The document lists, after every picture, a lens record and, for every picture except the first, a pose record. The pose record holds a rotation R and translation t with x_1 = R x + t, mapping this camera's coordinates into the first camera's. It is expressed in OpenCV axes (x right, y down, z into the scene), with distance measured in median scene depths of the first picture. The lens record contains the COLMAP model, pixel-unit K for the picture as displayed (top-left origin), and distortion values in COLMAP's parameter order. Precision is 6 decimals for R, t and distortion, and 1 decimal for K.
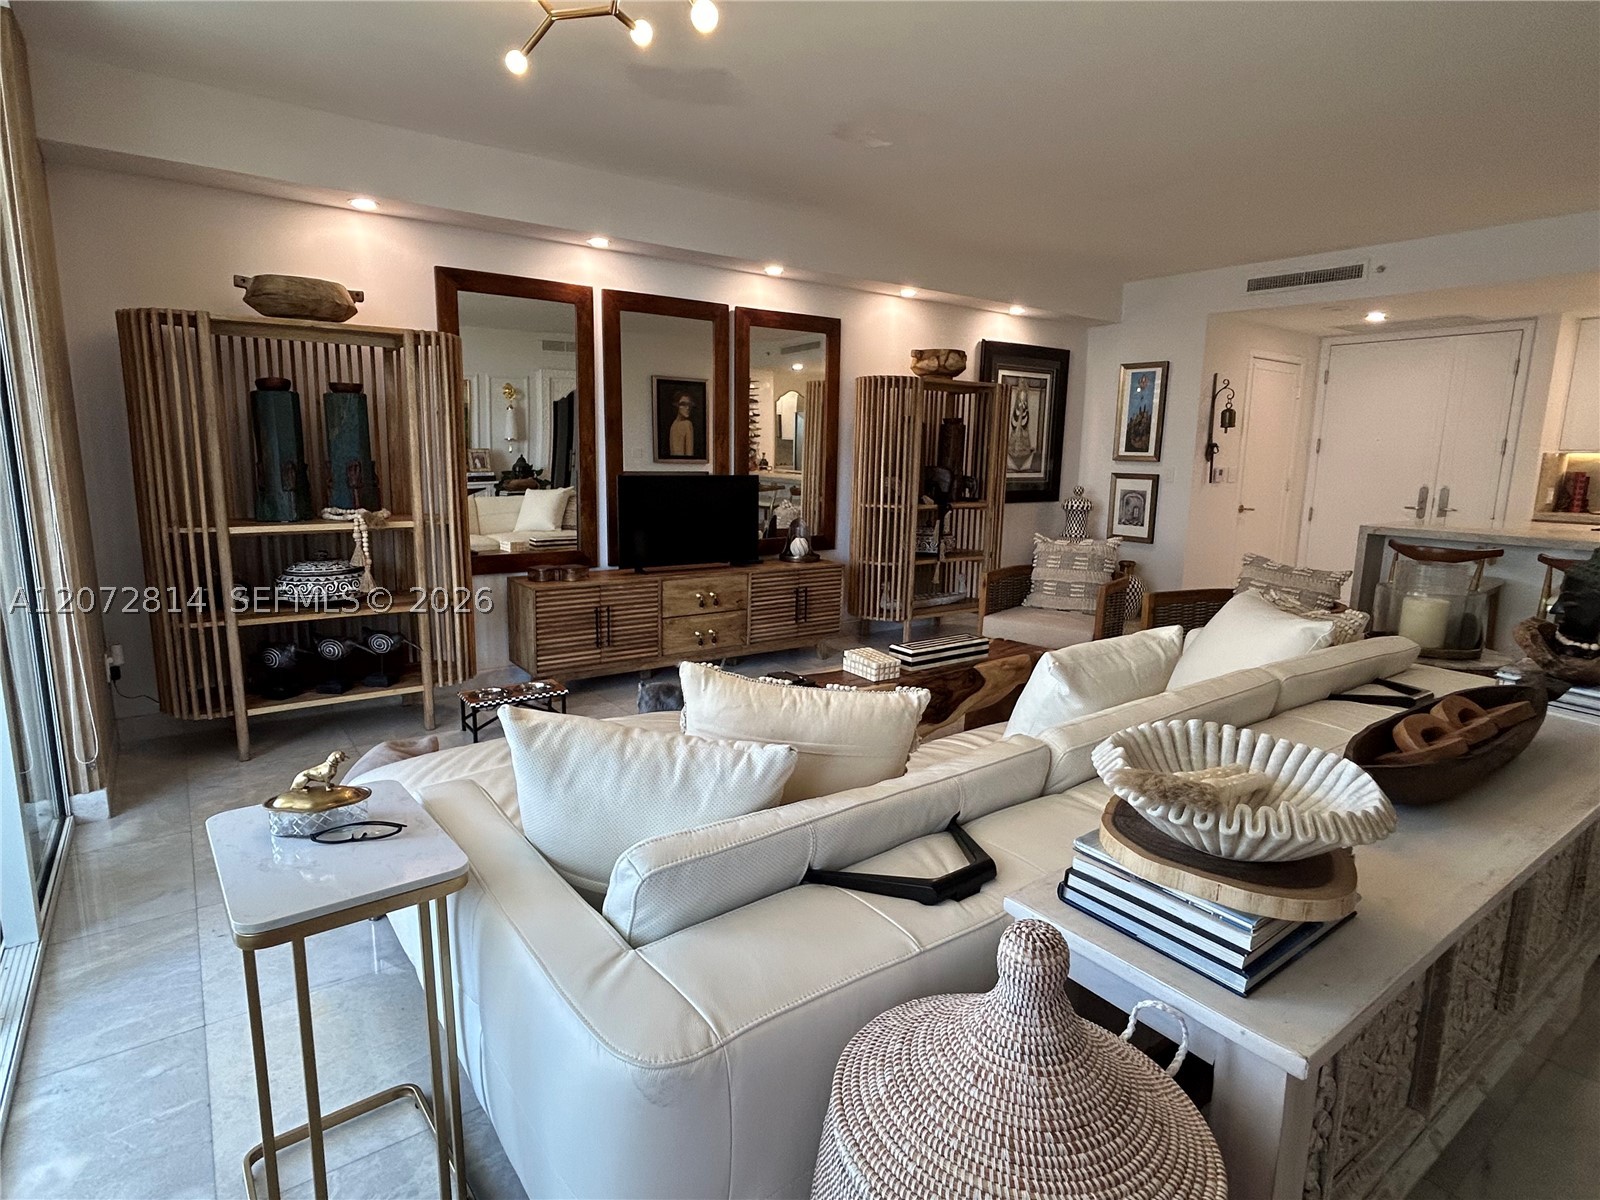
lens RADIAL K [[851.4, 0, 797.7], [0, 851.4, 597.1], [0, 0, 1]] dist [-0.004080, 0.001344]
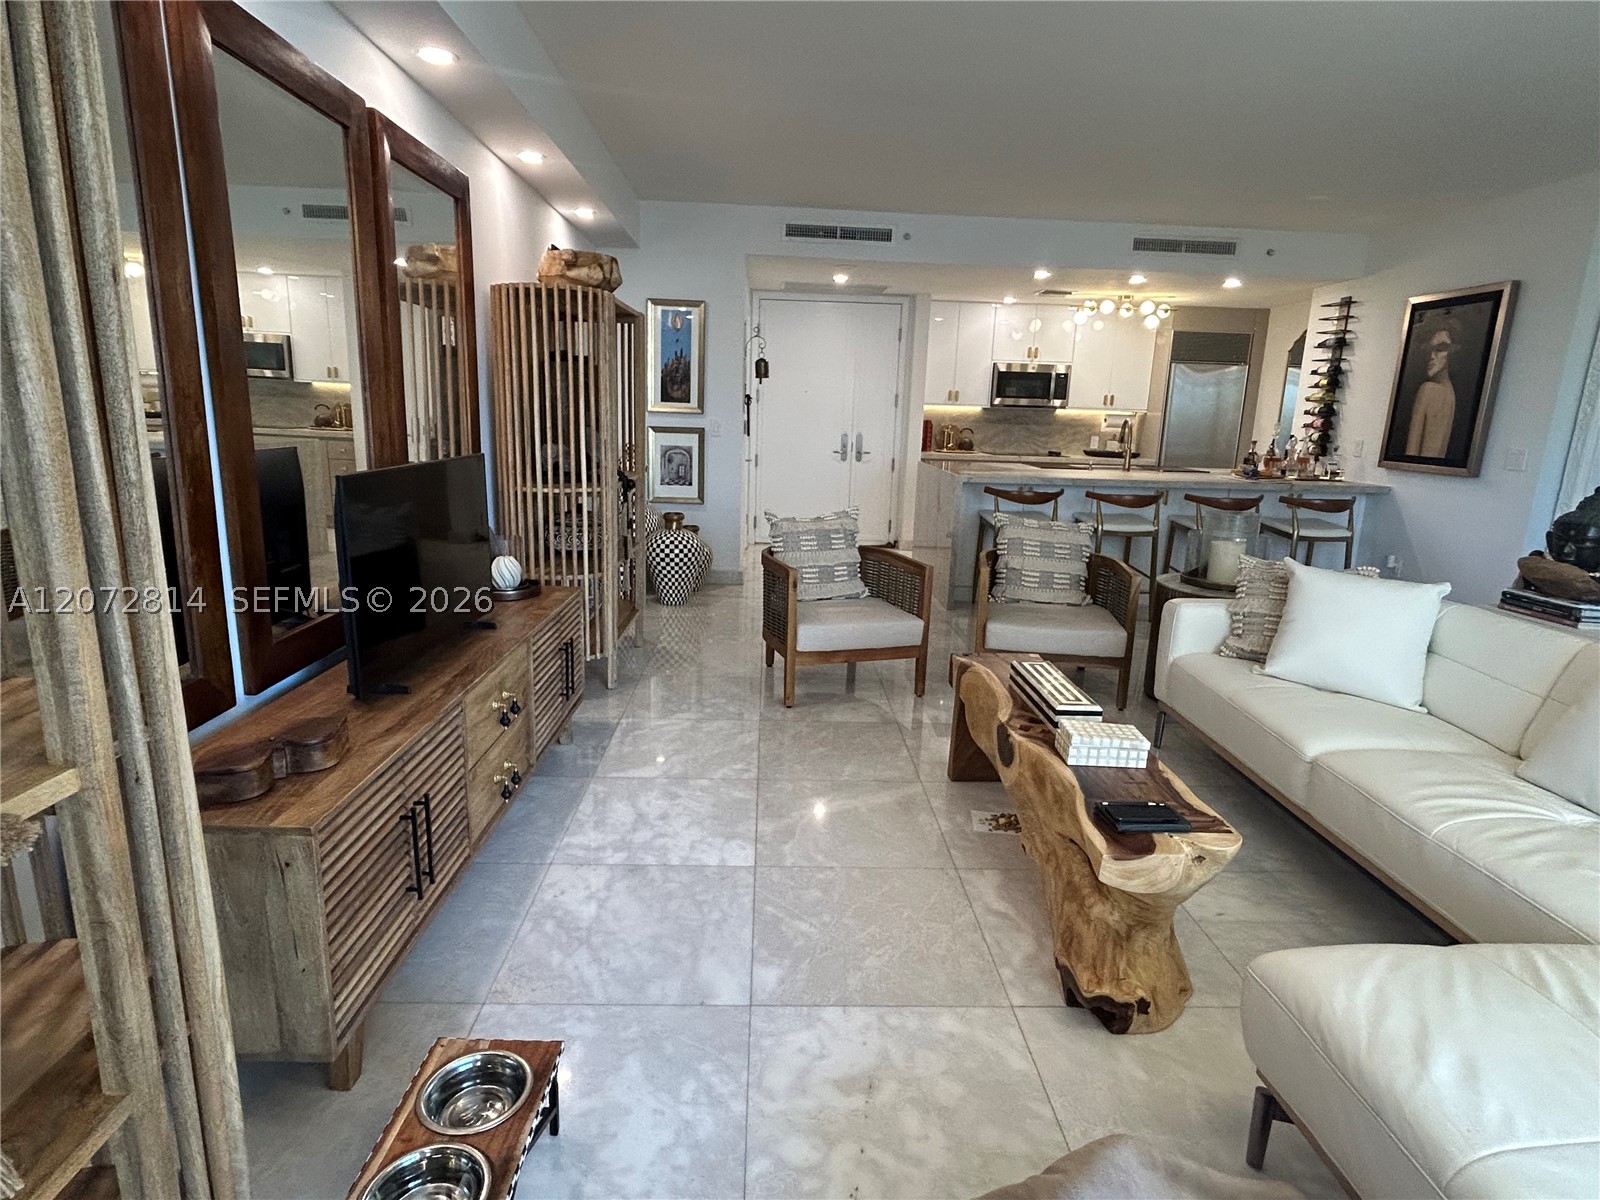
lens RADIAL K [[851.4, 0, 795.7], [0, 851.4, 596.0], [0, 0, 1]] dist [-0.004080, 0.001344]
pose [[0.568357, -0.178551, 0.803175, -0.370796], [0.120478, 0.983708, 0.133430, -0.100484], [-0.813914, 0.020930, 0.580609, 0.517275]]
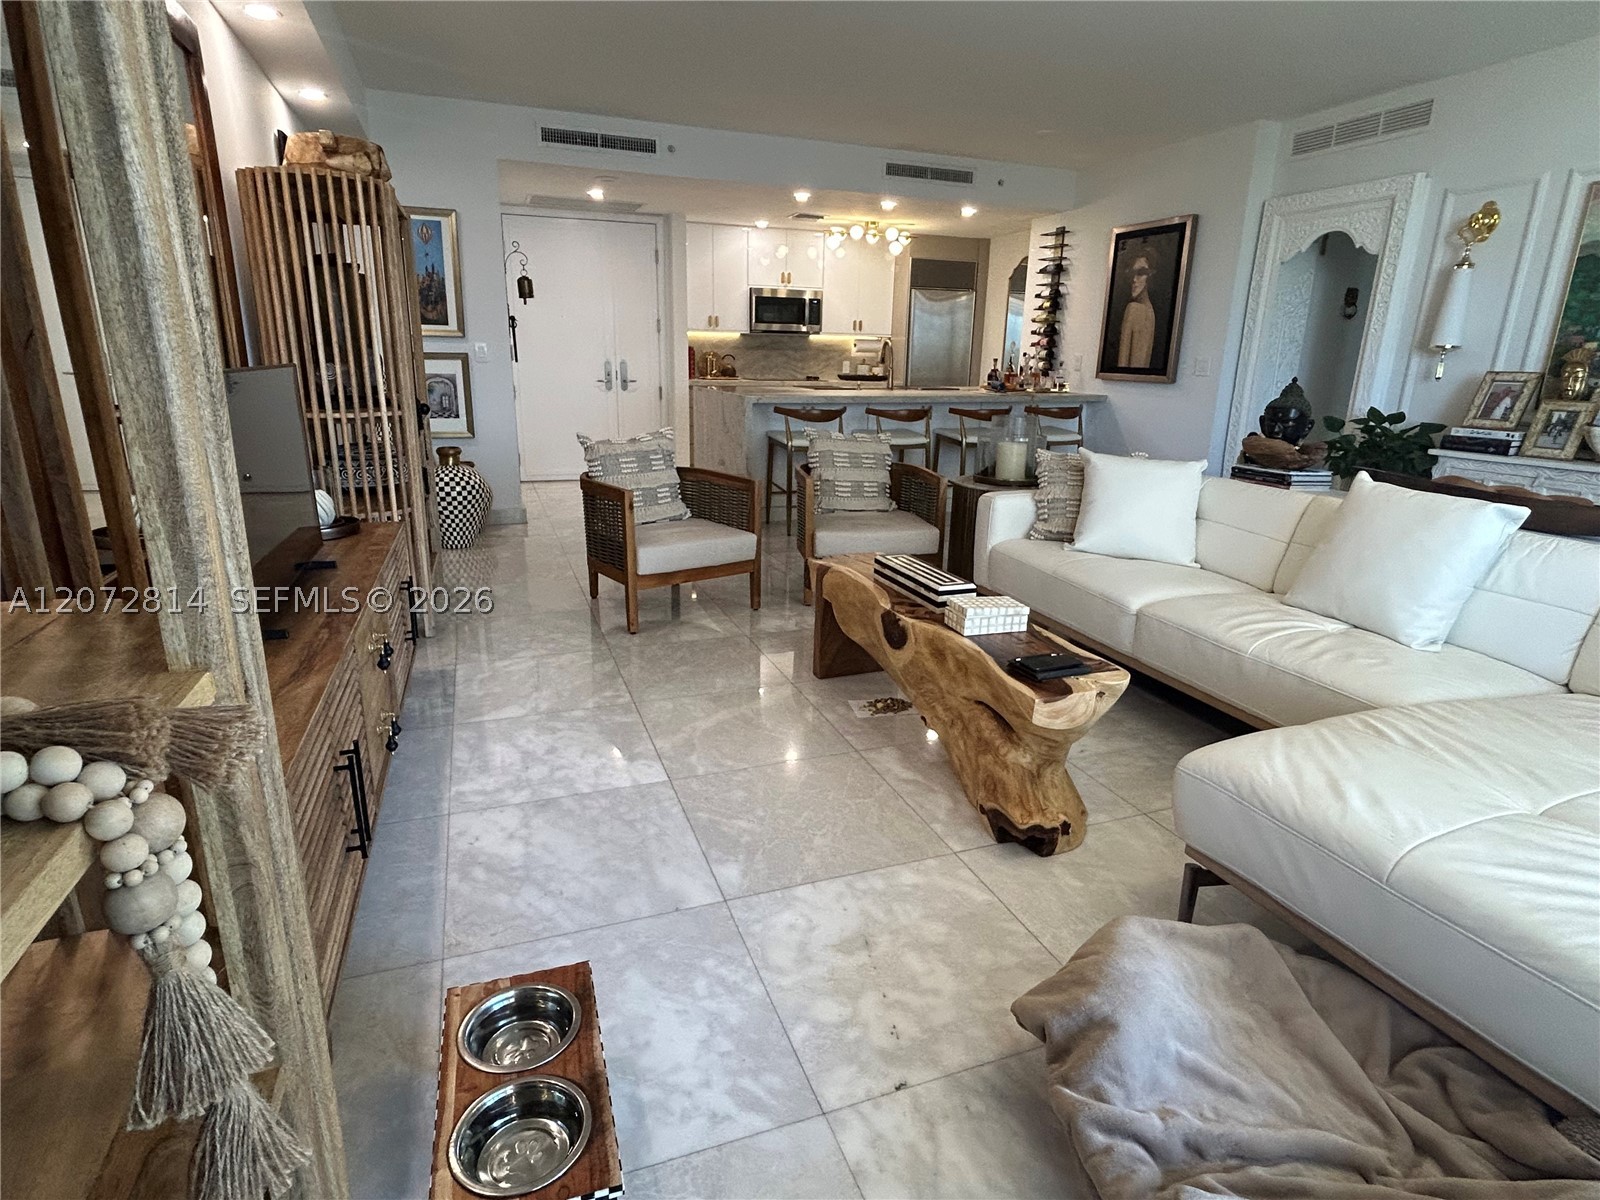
lens RADIAL K [[851.4, 0, 796.6], [0, 851.4, 594.6], [0, 0, 1]] dist [-0.004080, 0.001344]
pose [[0.276373, -0.275432, 0.920736, -0.413674], [0.151498, 0.958559, 0.241273, -0.091766], [-0.949034, 0.072808, 0.306647, 0.598585]]
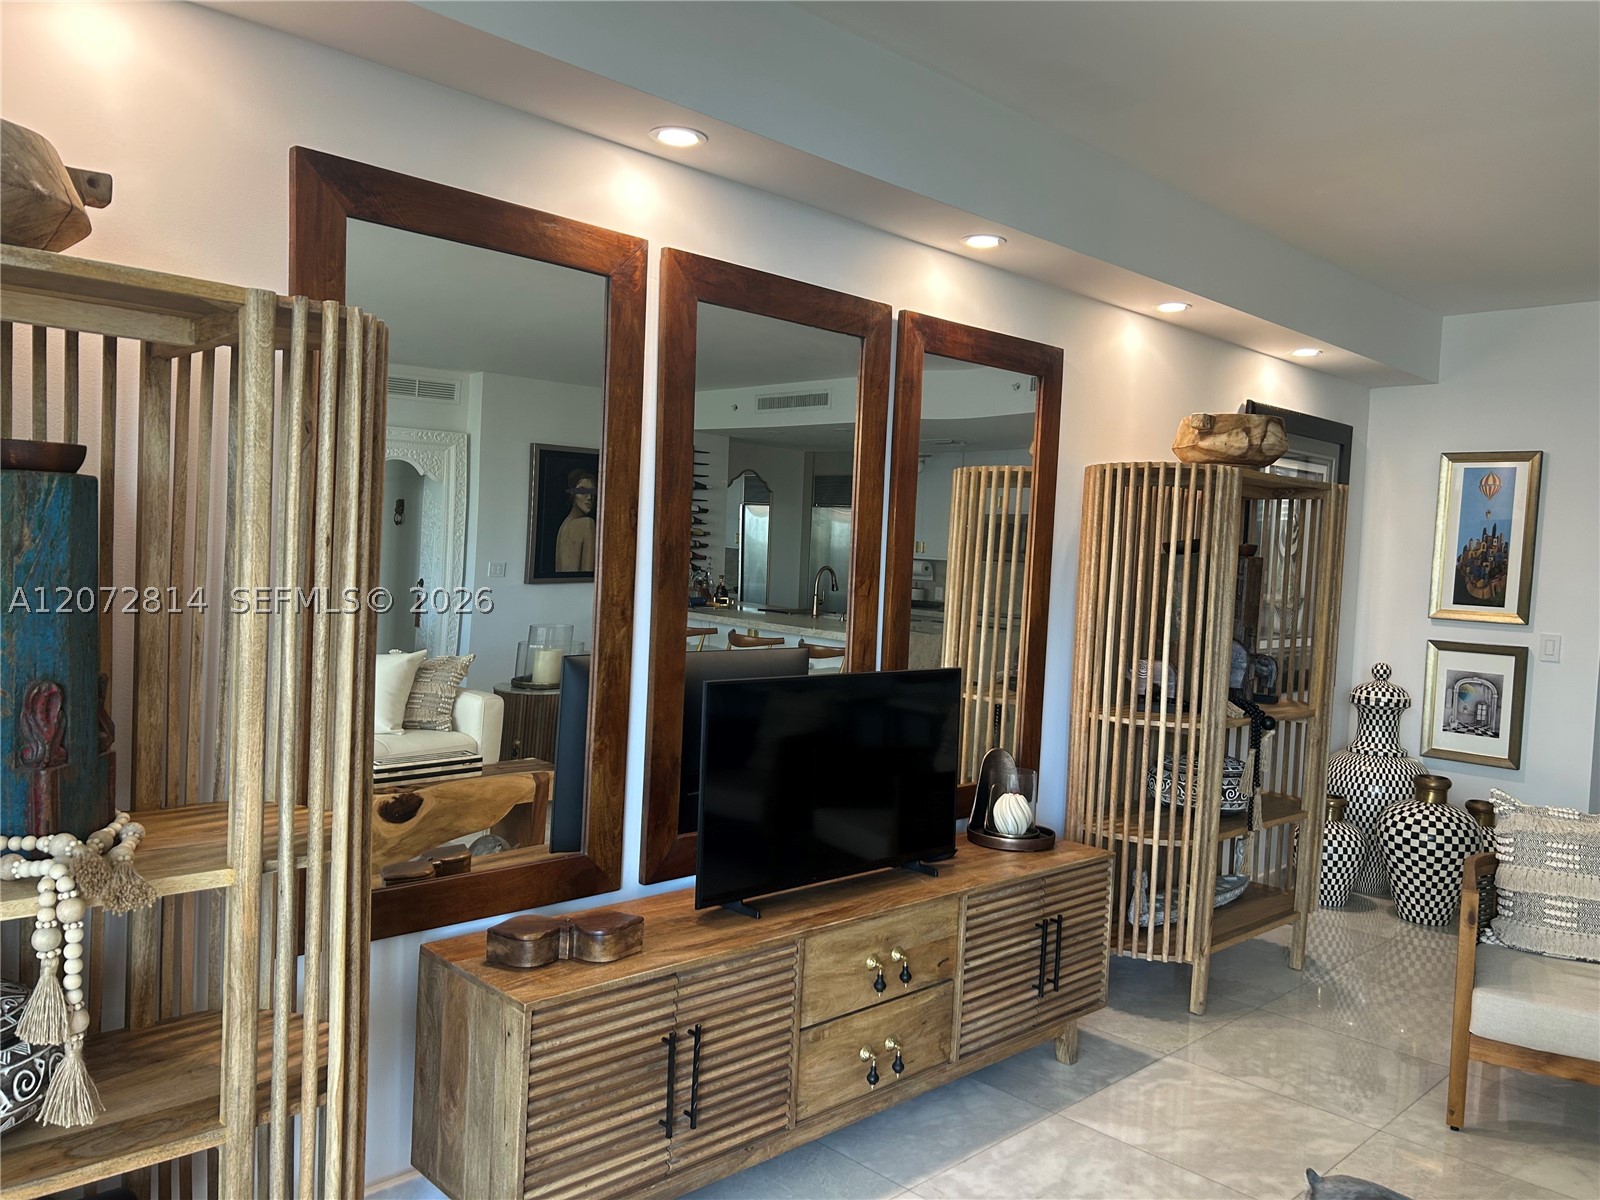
lens RADIAL K [[1208.7, 0, 799.4], [0, 1208.7, 611.9], [0, 0, 1]] dist [0.029398, -0.009635]
pose [[0.989035, 0.018149, 0.146562, -0.221845], [-0.000722, 0.993002, -0.118092, -0.094405], [-0.147679, 0.116691, 0.982127, 0.362760]]
